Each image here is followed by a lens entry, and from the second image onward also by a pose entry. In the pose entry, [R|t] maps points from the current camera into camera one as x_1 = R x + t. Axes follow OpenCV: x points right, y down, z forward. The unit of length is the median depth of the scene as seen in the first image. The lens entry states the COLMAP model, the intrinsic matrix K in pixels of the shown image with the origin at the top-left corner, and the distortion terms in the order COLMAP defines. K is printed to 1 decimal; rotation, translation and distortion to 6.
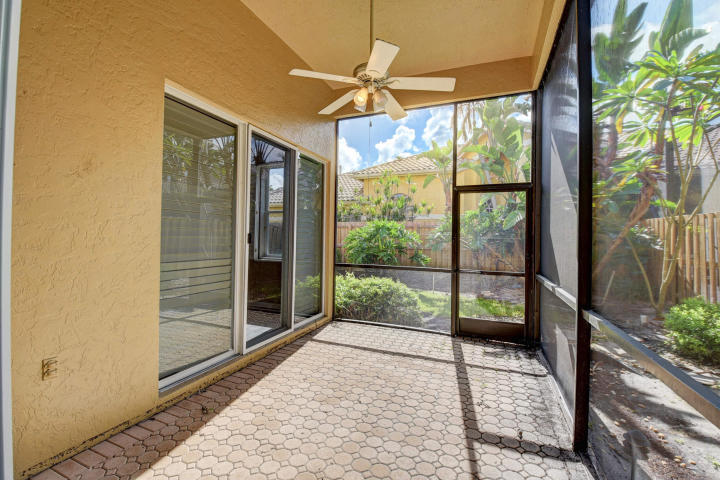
lens RADIAL K [[318.3, 0, 357.4], [0, 318.3, 235.9], [0, 0, 1]] dist [0.001462, -0.014326]
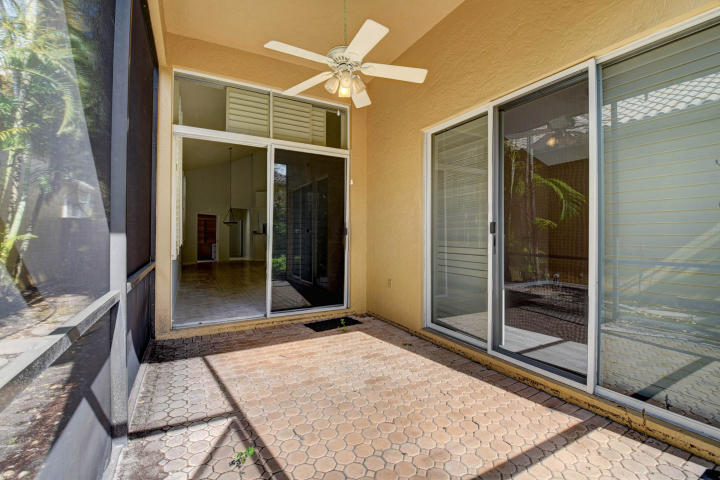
lens RADIAL K [[318.3, 0, 359.2], [0, 318.3, 236.4], [0, 0, 1]] dist [0.001462, -0.014326]
pose [[-0.632312, -0.009544, -0.774655, 0.592452], [-0.007860, 0.999952, -0.005903, 0.039767], [0.774674, 0.002356, -0.632357, 1.272722]]
